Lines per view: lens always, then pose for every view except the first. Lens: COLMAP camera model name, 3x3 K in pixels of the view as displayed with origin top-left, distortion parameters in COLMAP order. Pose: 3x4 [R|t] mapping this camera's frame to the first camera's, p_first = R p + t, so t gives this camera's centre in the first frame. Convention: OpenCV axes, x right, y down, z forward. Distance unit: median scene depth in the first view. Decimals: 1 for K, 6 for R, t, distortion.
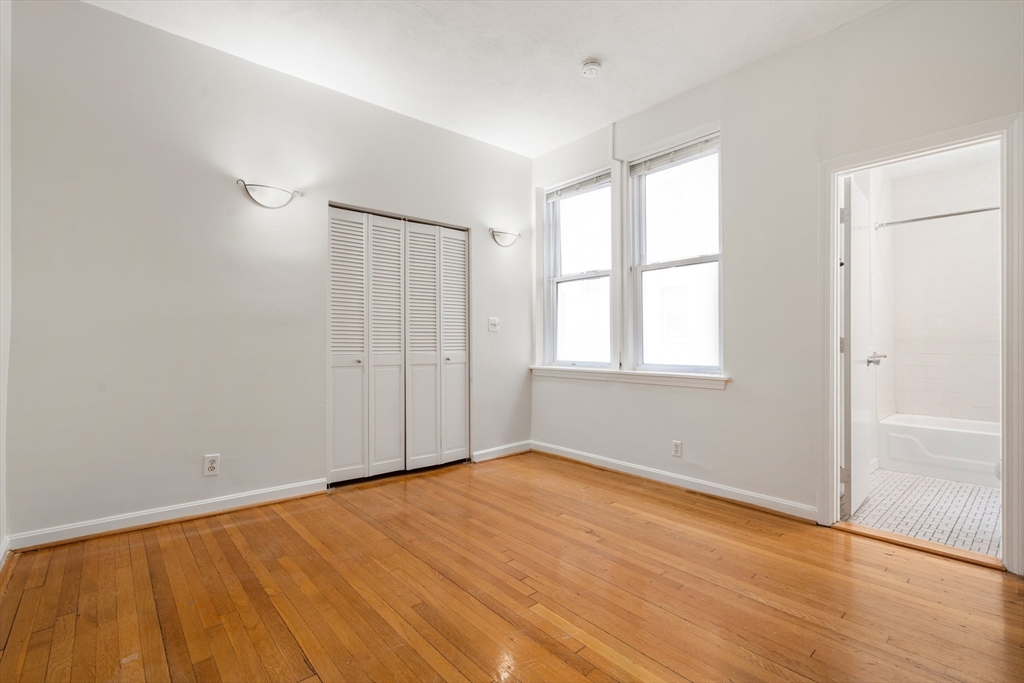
lens RADIAL K [[469.4, 0, 502.6], [0, 469.4, 339.0], [0, 0, 1]] dist [-0.005190, 0.001818]
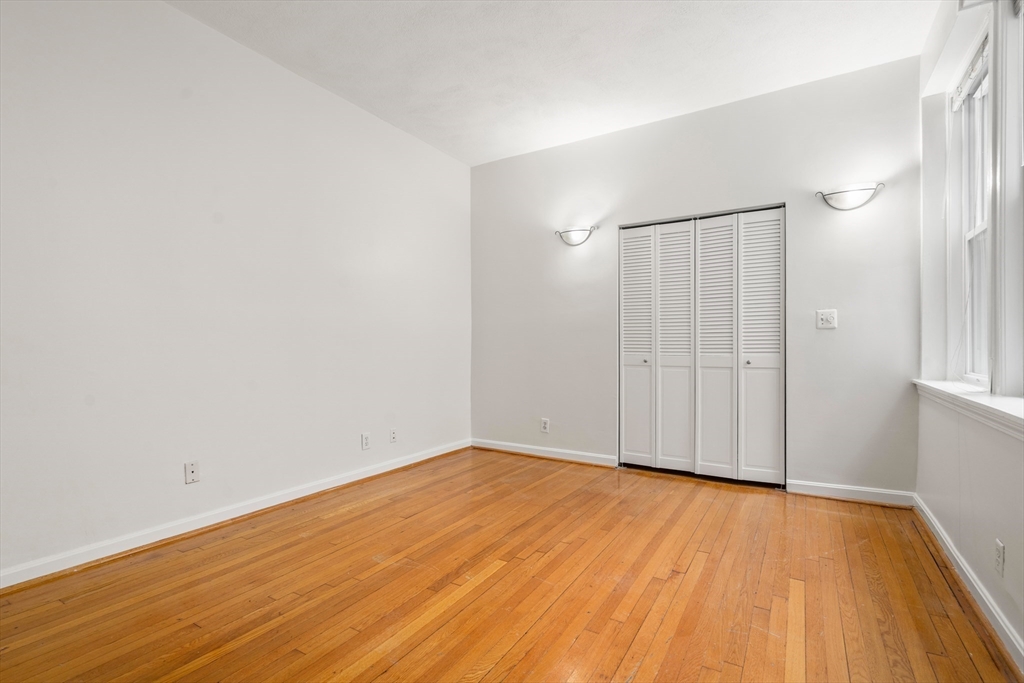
lens RADIAL K [[469.4, 0, 500.5], [0, 469.4, 346.9], [0, 0, 1]] dist [-0.005190, 0.001818]
pose [[0.297939, 0.000270, -0.954585, 0.646863], [0.011268, 0.999929, 0.003800, 0.005433], [0.954519, -0.011888, 0.297915, 0.338075]]
